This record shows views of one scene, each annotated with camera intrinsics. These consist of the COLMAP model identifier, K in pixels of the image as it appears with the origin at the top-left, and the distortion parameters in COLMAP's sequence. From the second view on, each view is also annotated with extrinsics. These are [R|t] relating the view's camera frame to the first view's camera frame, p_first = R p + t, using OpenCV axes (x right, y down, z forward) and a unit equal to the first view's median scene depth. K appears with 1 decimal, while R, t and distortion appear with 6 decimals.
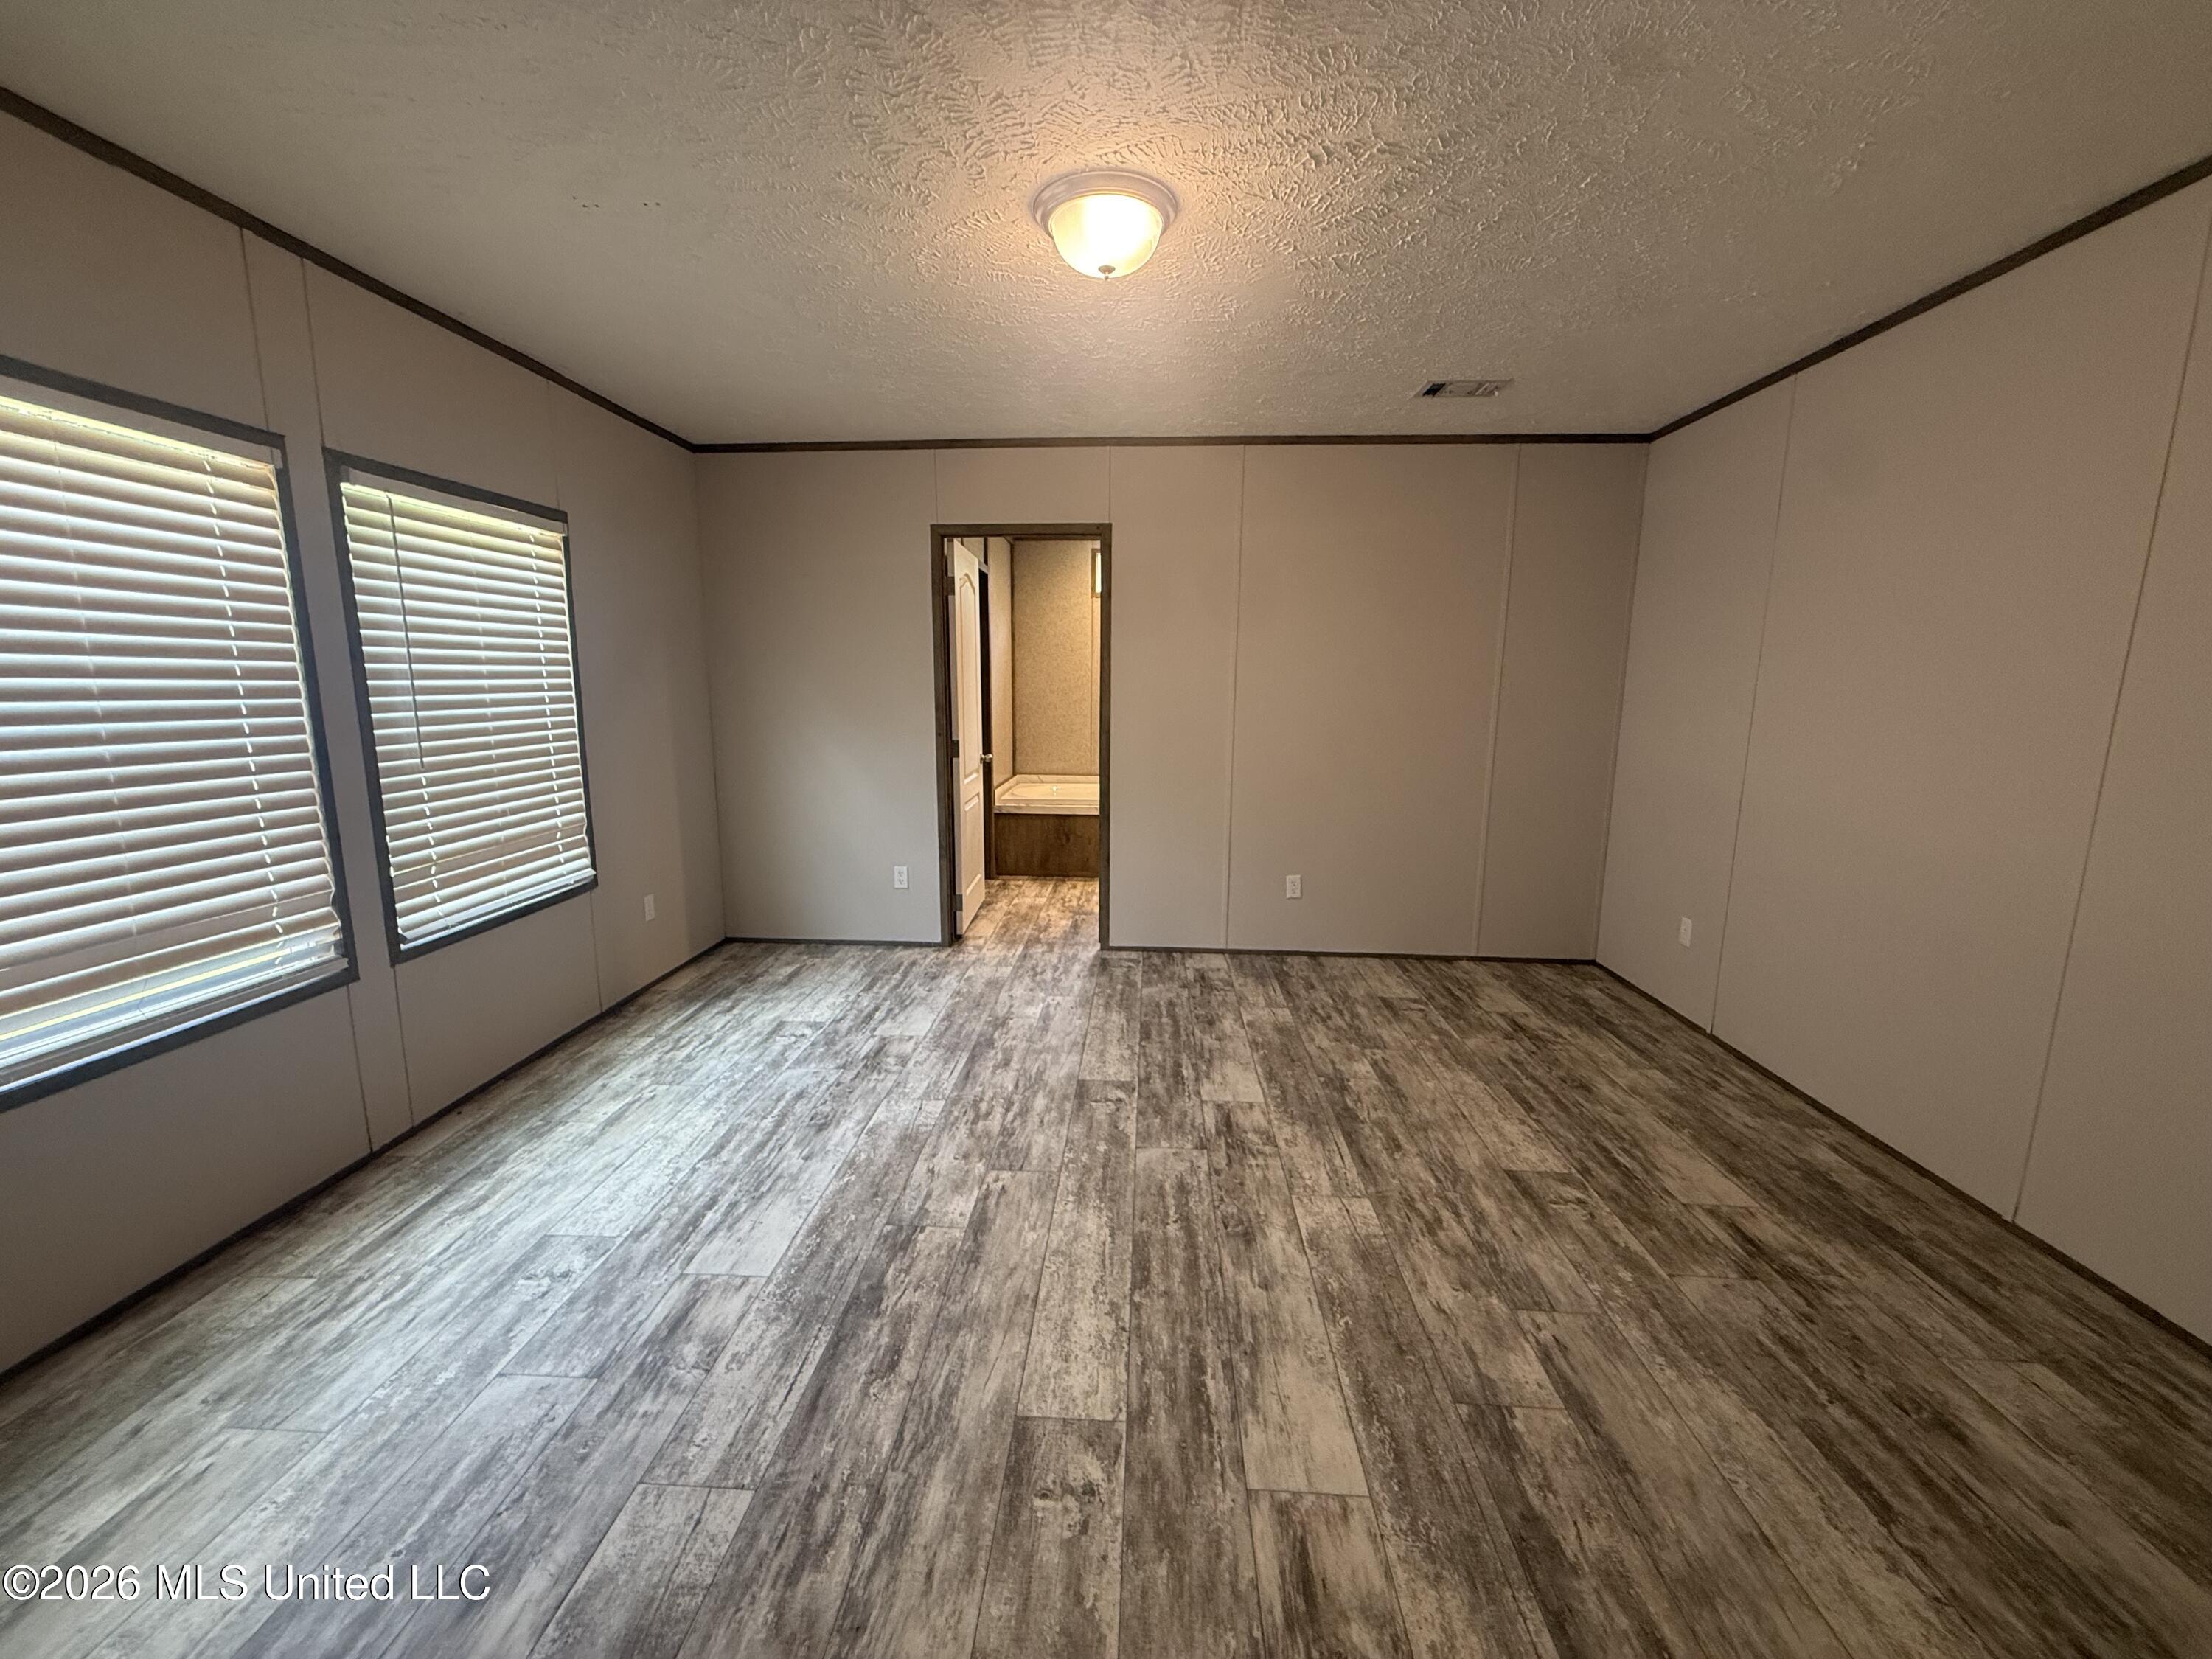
lens RADIAL K [[874.1, 0, 1097.1], [0, 874.1, 830.9], [0, 0, 1]] dist [-0.002220, -0.001187]
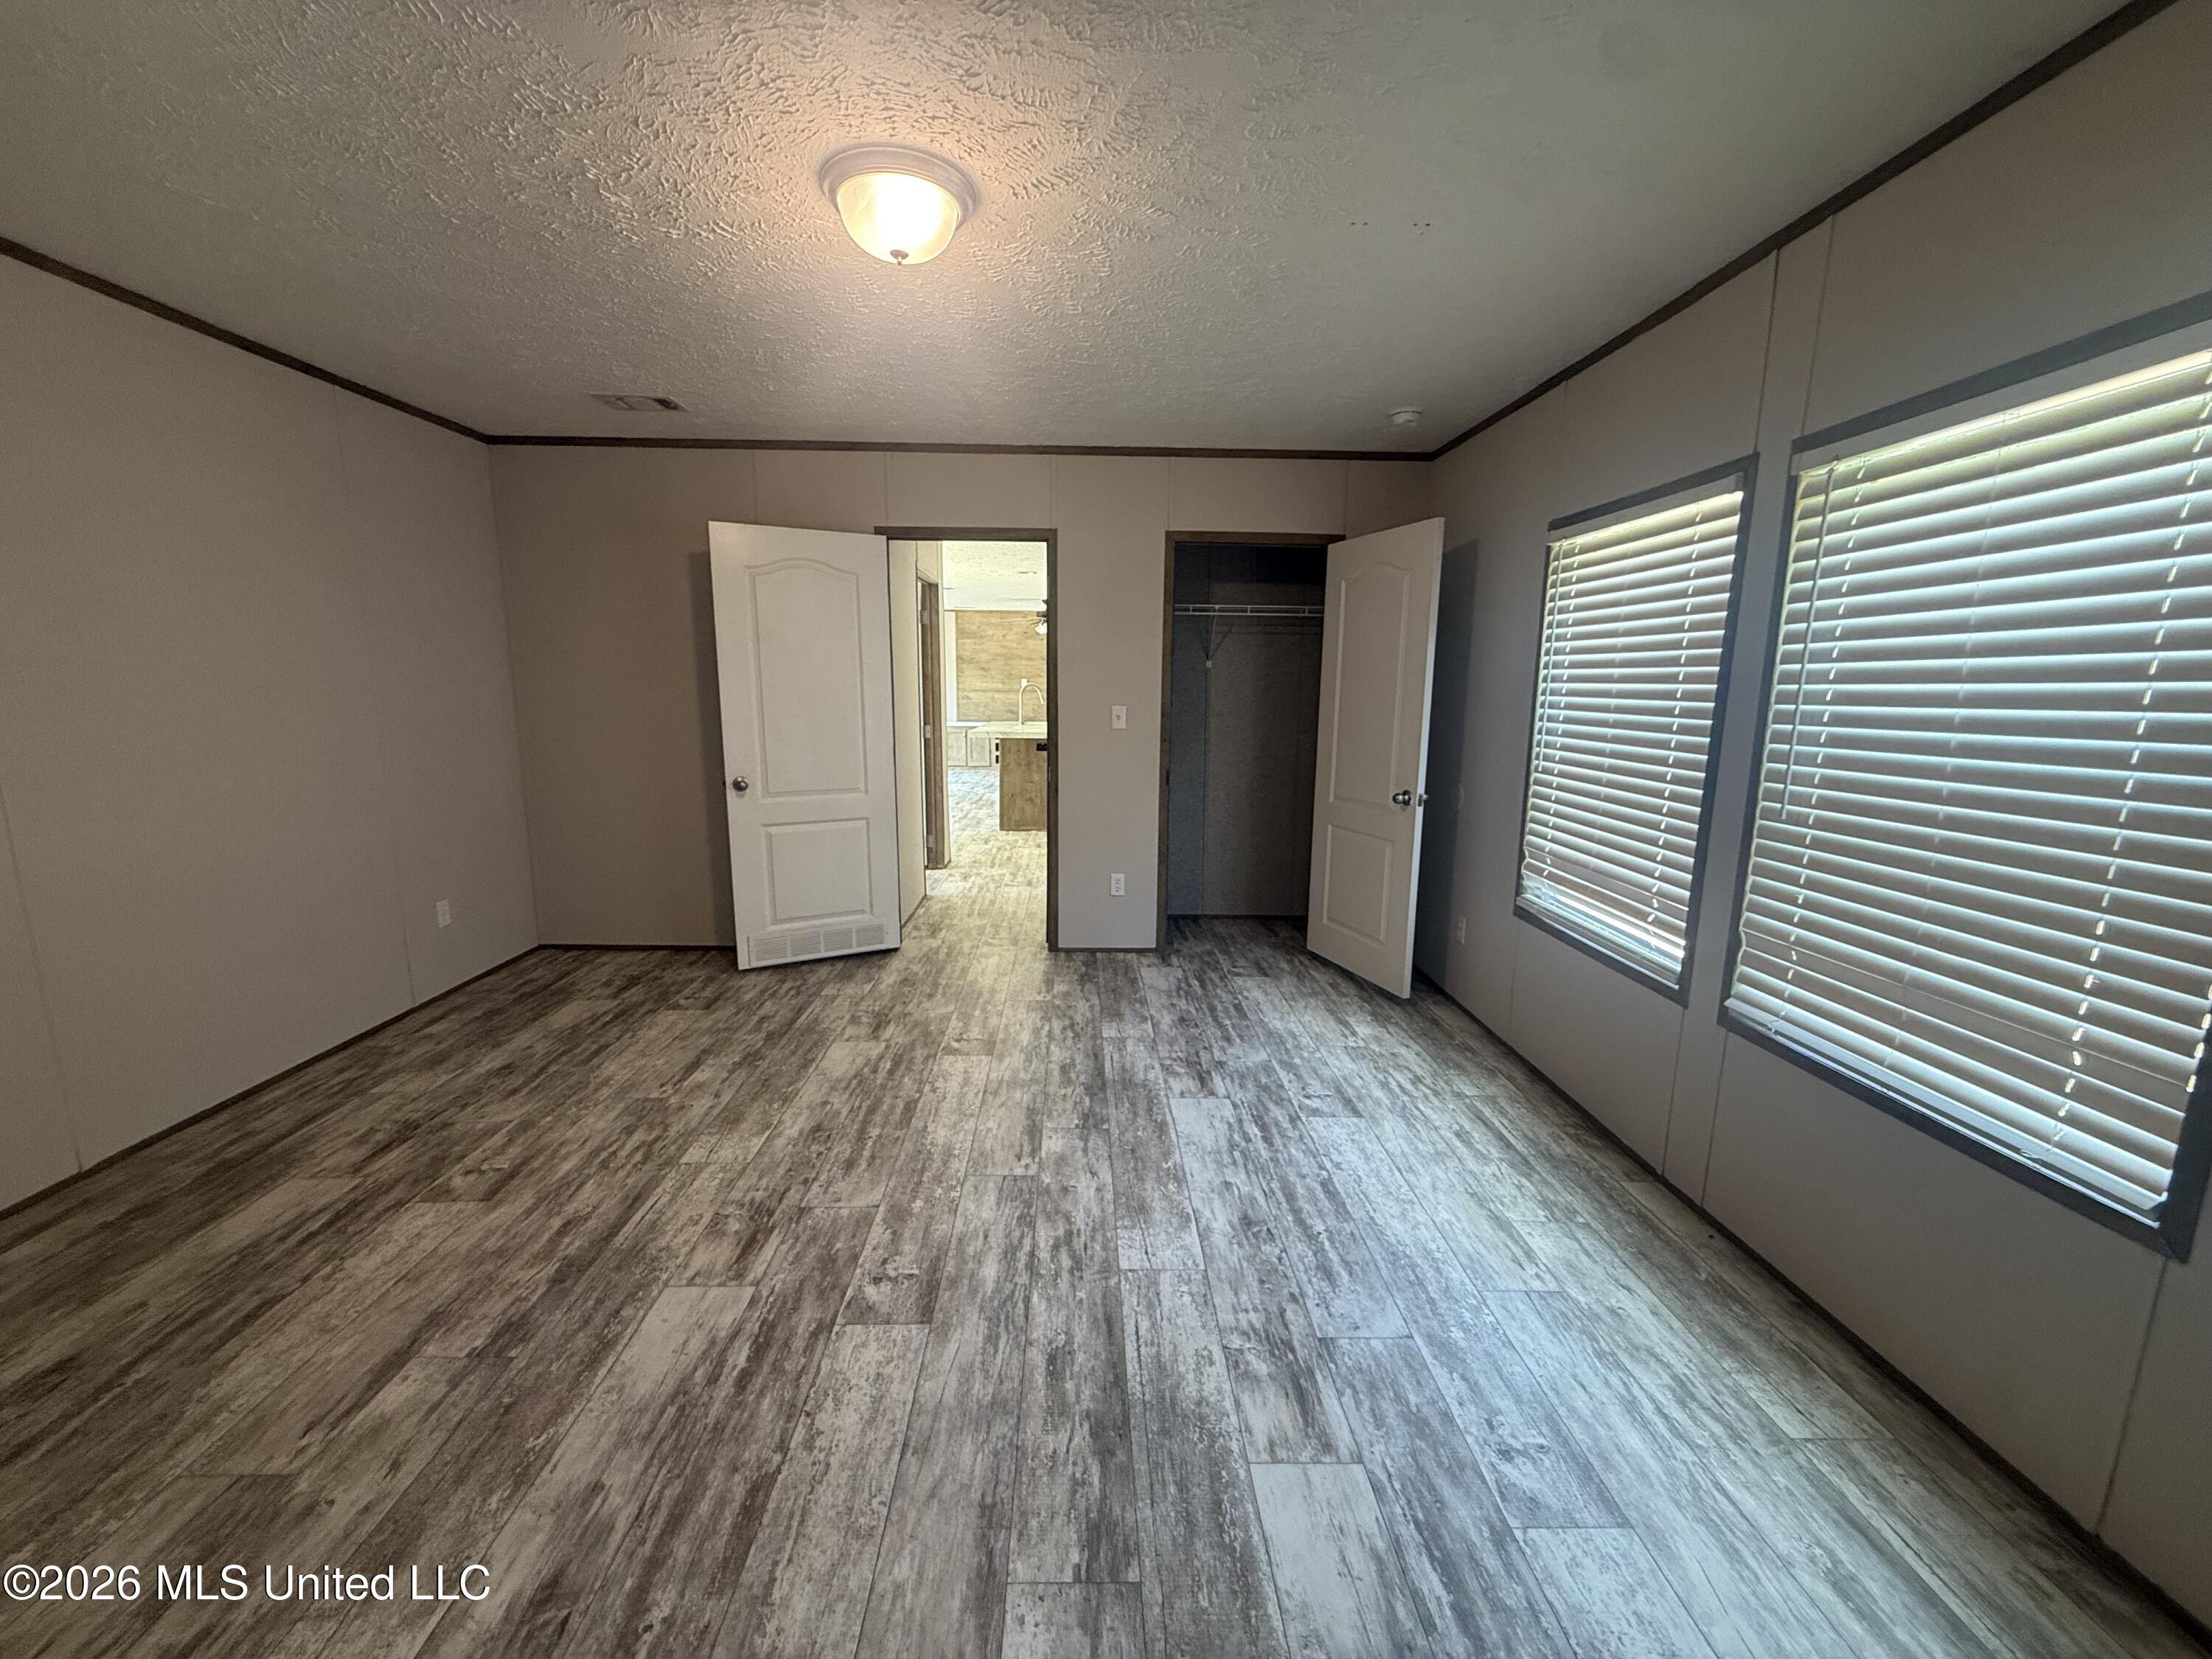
lens RADIAL K [[877.1, 0, 1098.2], [0, 877.1, 832.3], [0, 0, 1]] dist [-0.001003, -0.000173]
pose [[-0.996232, -0.003356, -0.086661, -0.098308], [-0.031813, 0.943733, 0.329174, -0.299476], [0.080680, 0.330691, -0.940284, 1.703050]]
